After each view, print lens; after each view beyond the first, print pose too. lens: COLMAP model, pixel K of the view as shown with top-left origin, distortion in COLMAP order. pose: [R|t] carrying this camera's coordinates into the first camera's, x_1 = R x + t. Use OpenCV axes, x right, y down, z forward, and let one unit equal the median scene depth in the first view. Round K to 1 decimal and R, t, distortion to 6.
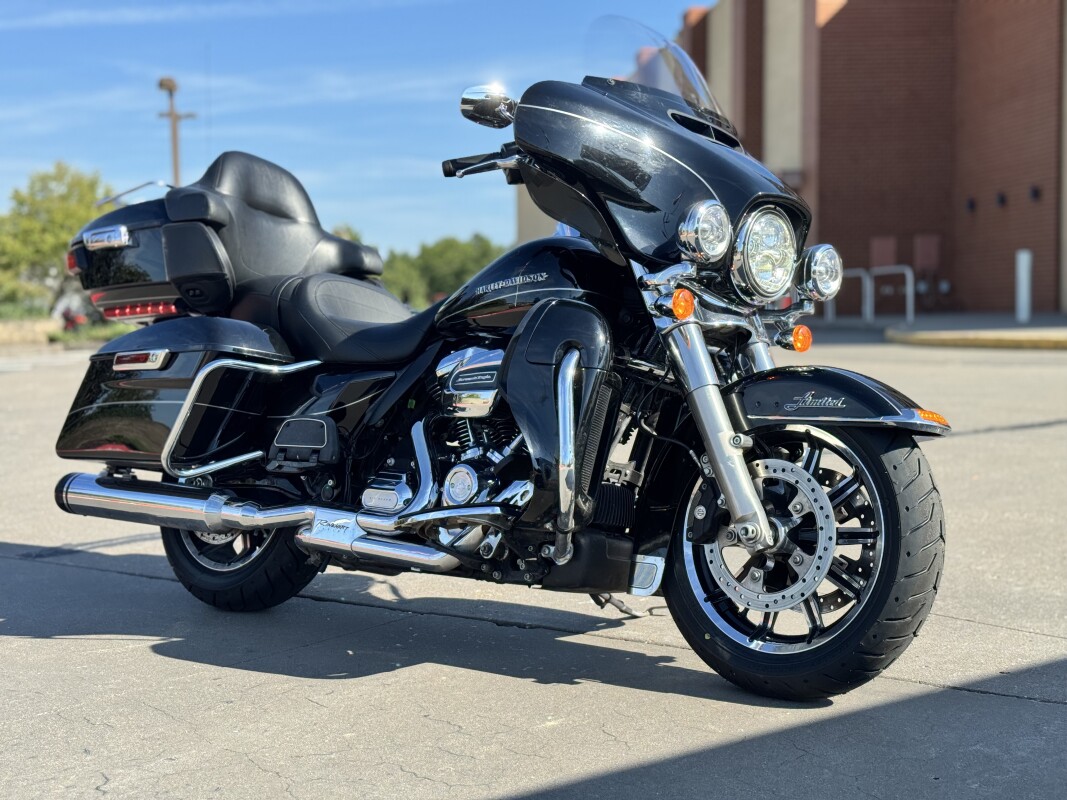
lens RADIAL K [[1492.2, 0, 531.1], [0, 1492.2, 400.8], [0, 0, 1]] dist [0.156245, 0.000000]
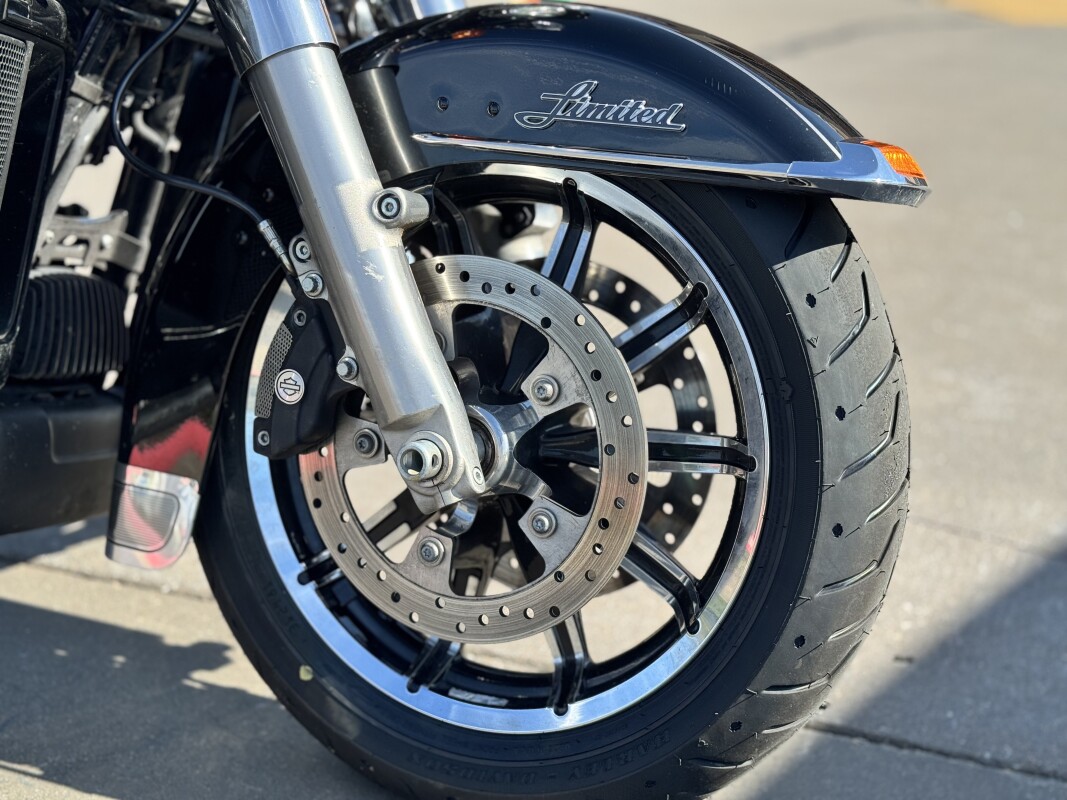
lens RADIAL K [[1492.2, 0, 562.4], [0, 1492.2, 397.2], [0, 0, 1]] dist [0.156245, 0.000000]
pose [[0.953982, -0.036121, 0.297680, 0.065188], [-0.038958, 0.969375, 0.242475, -0.019451], [-0.297322, -0.242914, 0.923359, 0.624485]]
